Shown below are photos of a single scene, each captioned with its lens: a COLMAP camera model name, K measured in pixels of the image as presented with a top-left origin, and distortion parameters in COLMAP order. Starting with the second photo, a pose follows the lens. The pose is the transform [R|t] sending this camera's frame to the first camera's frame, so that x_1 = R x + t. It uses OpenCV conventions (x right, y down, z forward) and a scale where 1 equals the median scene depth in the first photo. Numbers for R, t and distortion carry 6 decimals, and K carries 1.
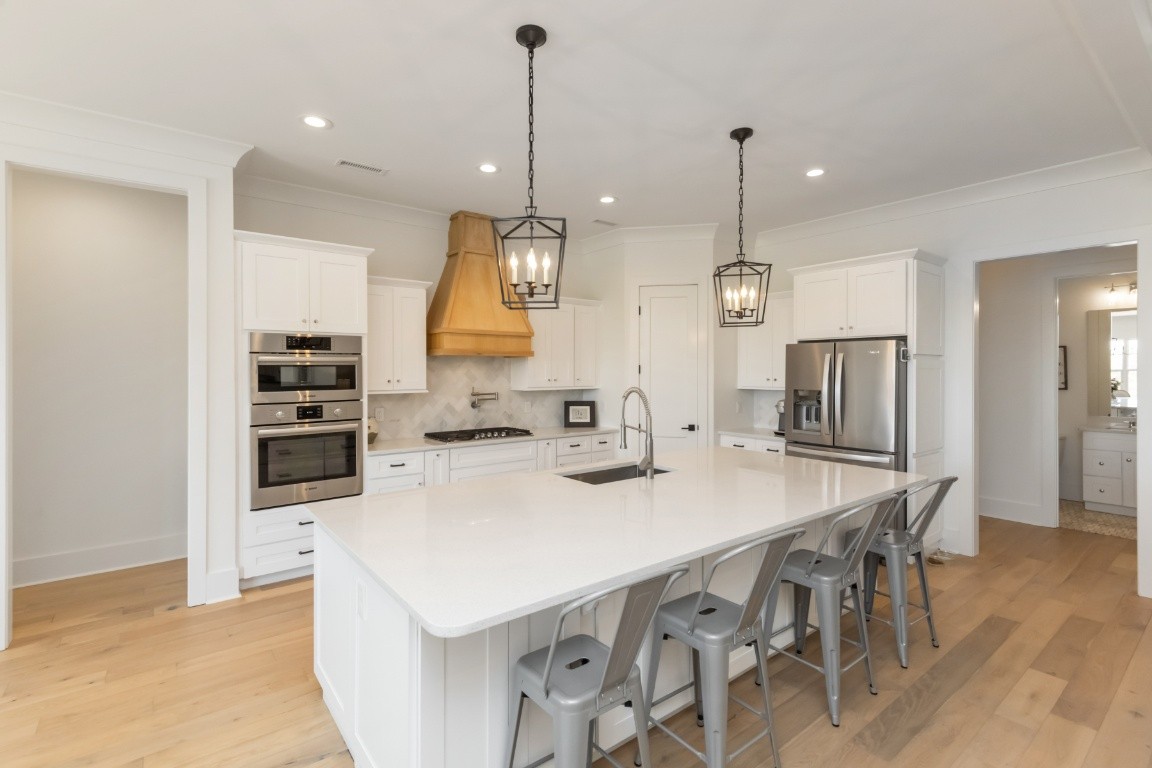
lens RADIAL K [[525.8, 0, 572.4], [0, 525.8, 377.5], [0, 0, 1]] dist [0.000212, -0.000048]
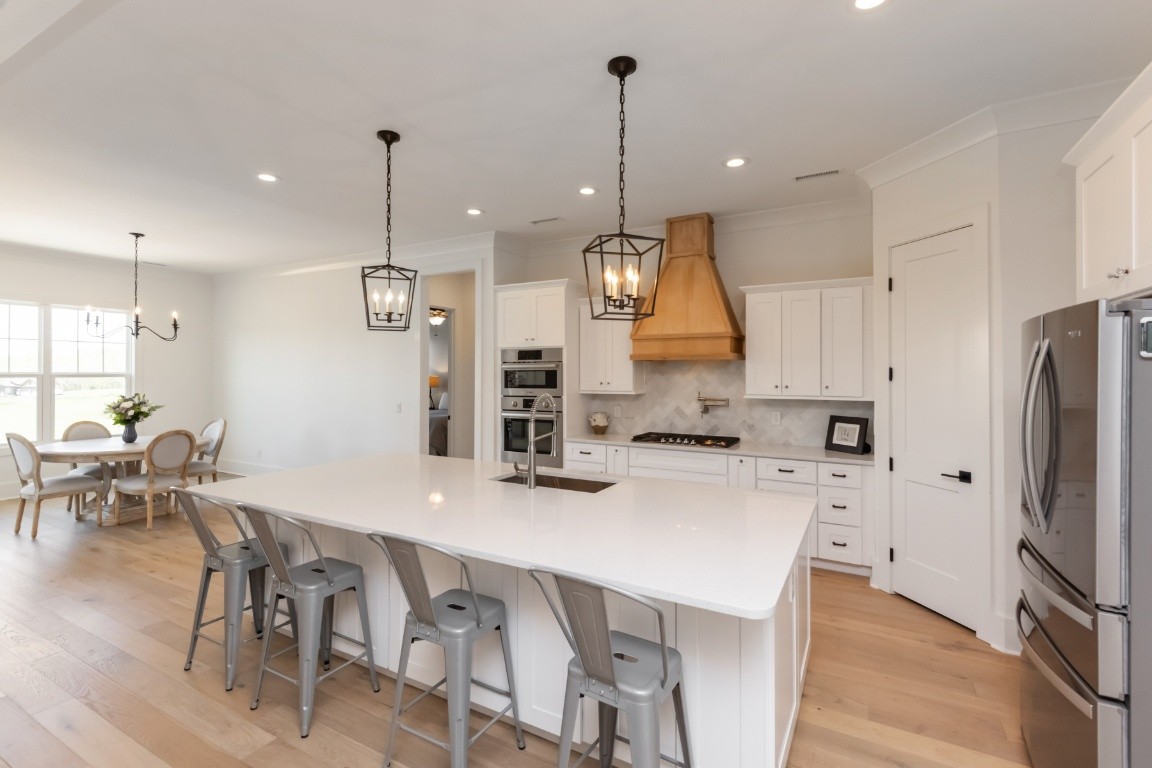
lens RADIAL K [[525.8, 0, 572.4], [0, 525.8, 377.5], [0, 0, 1]] dist [0.000212, -0.000048]
pose [[0.382968, 0.009594, -0.923712, 0.691205], [-0.014244, 0.999889, 0.004479, -0.010028], [0.923652, 0.011442, 0.383062, 0.456217]]
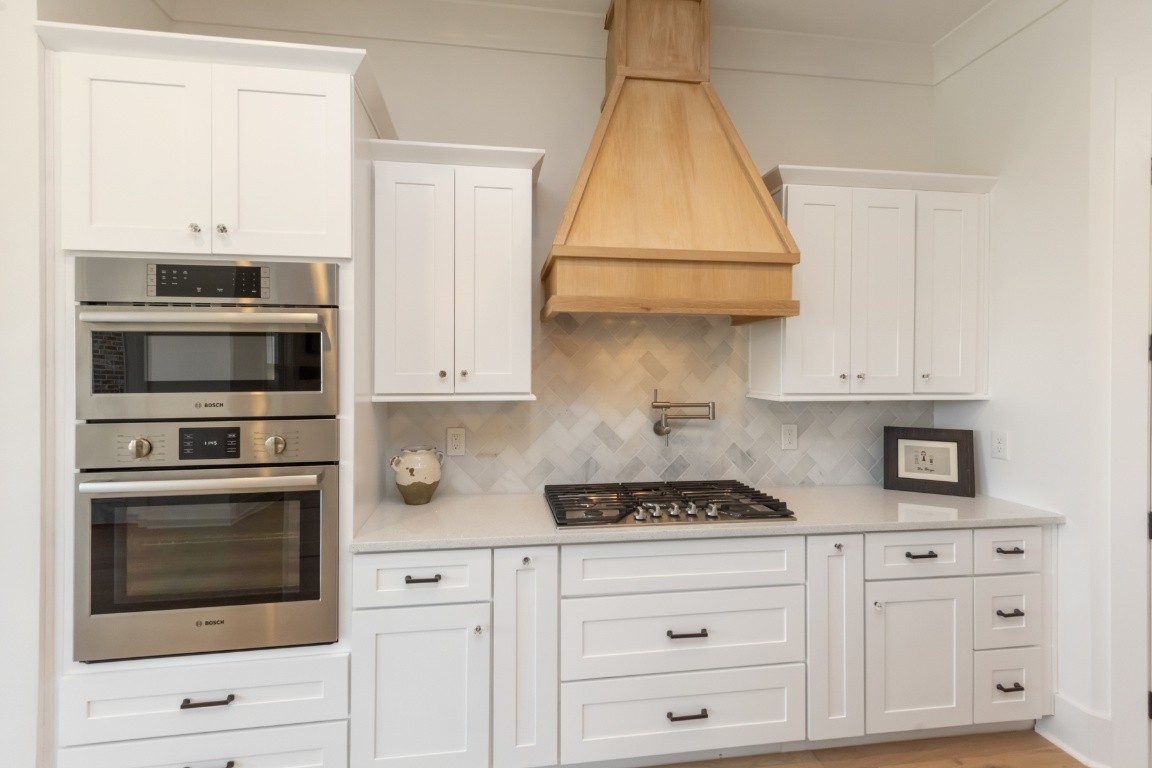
lens RADIAL K [[540.3, 0, 569.1], [0, 540.3, 365.5], [0, 0, 1]] dist [0.003970, 0.000593]
pose [[0.868252, 0.005479, -0.496093, -0.024494], [-0.011870, 0.999882, -0.009732, 0.003391], [0.495981, 0.014339, 0.868215, 0.618729]]
